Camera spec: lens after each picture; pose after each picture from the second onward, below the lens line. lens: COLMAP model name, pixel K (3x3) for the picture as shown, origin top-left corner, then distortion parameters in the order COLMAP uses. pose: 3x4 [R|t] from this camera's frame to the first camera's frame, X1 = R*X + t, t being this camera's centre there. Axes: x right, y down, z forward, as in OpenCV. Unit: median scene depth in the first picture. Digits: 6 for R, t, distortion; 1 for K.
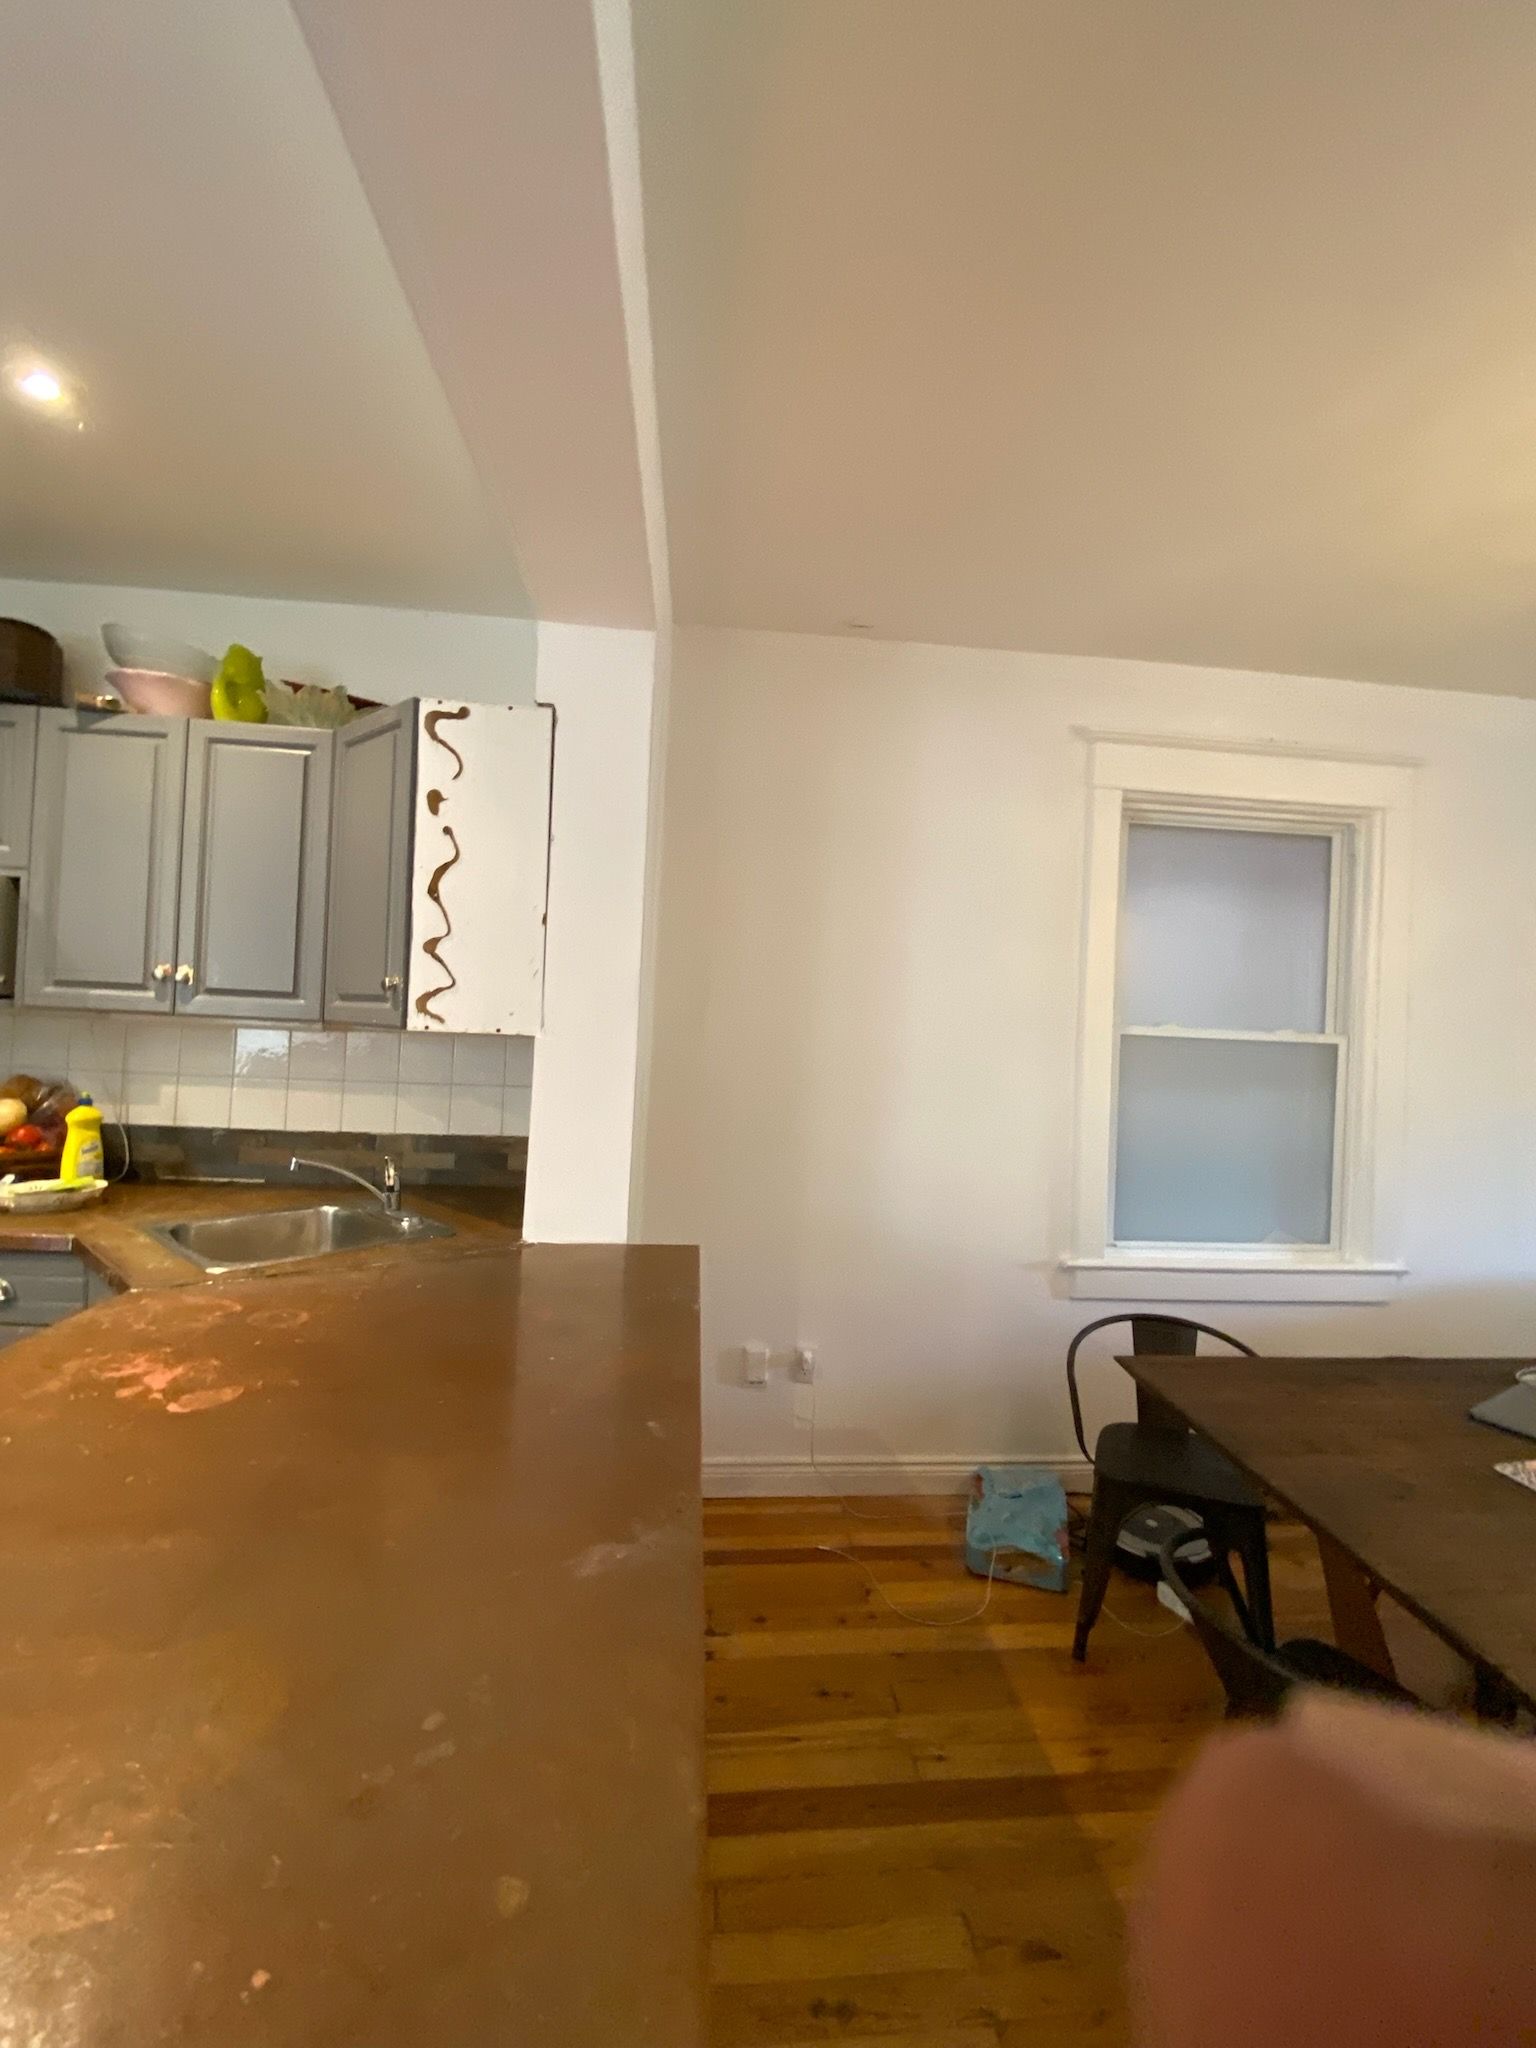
lens RADIAL K [[826.8, 0, 768.0], [0, 826.8, 1024.0], [0, 0, 1]] dist [0.000687, -0.017693]
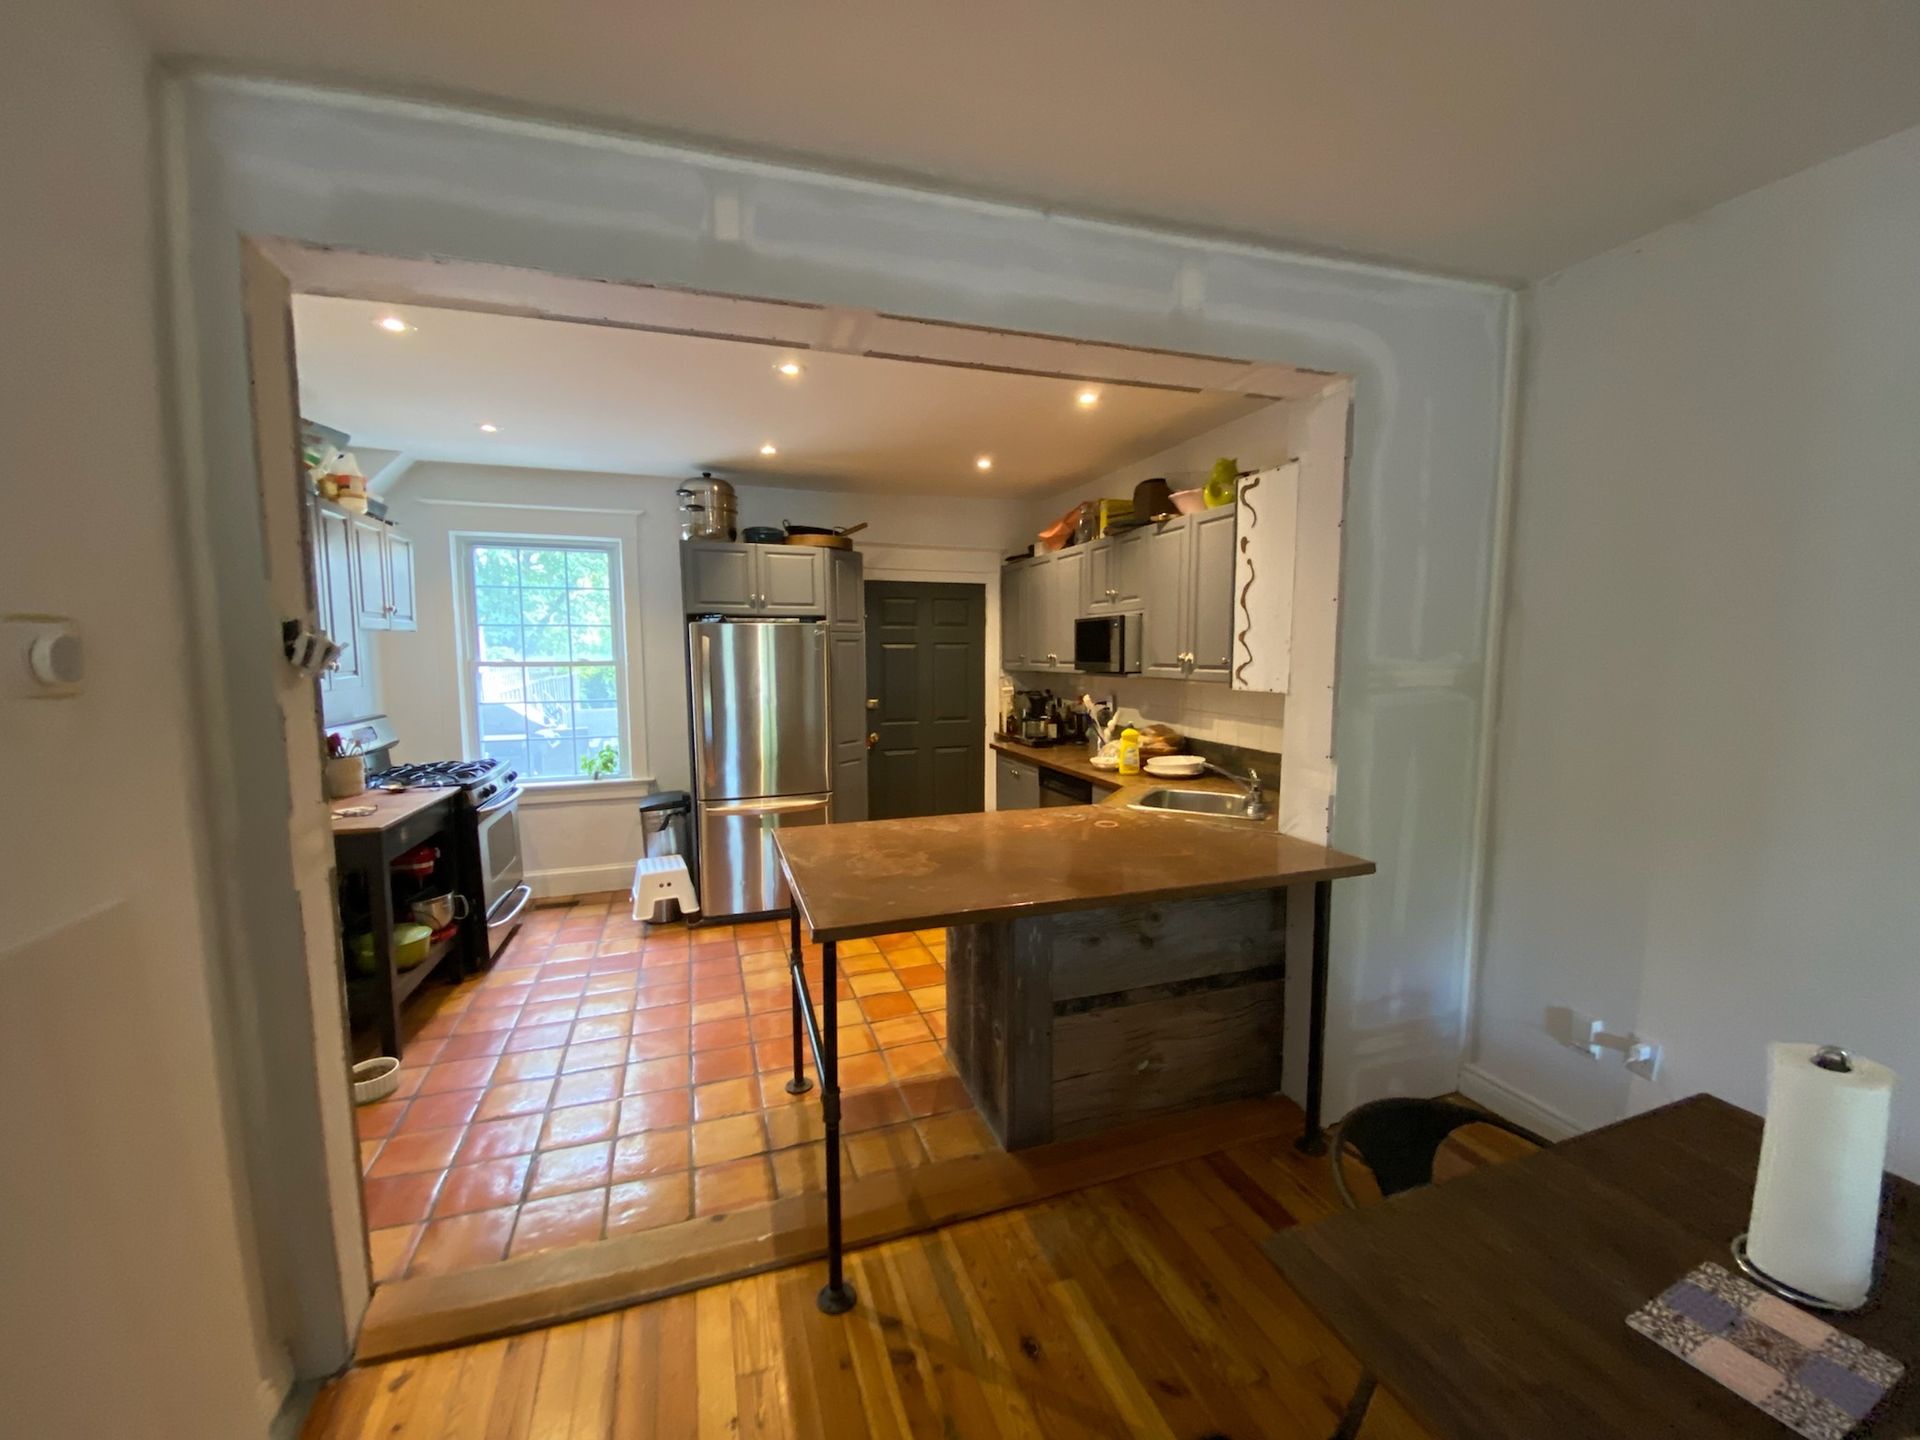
lens RADIAL K [[775.1, 0, 960.0], [0, 775.1, 720.0], [0, 0, 1]] dist [0.000687, -0.017693]
pose [[0.228672, 0.040091, -0.972678, 0.921050], [0.018890, 0.998781, 0.045607, -0.012487], [0.973320, -0.028803, 0.227636, 0.126841]]
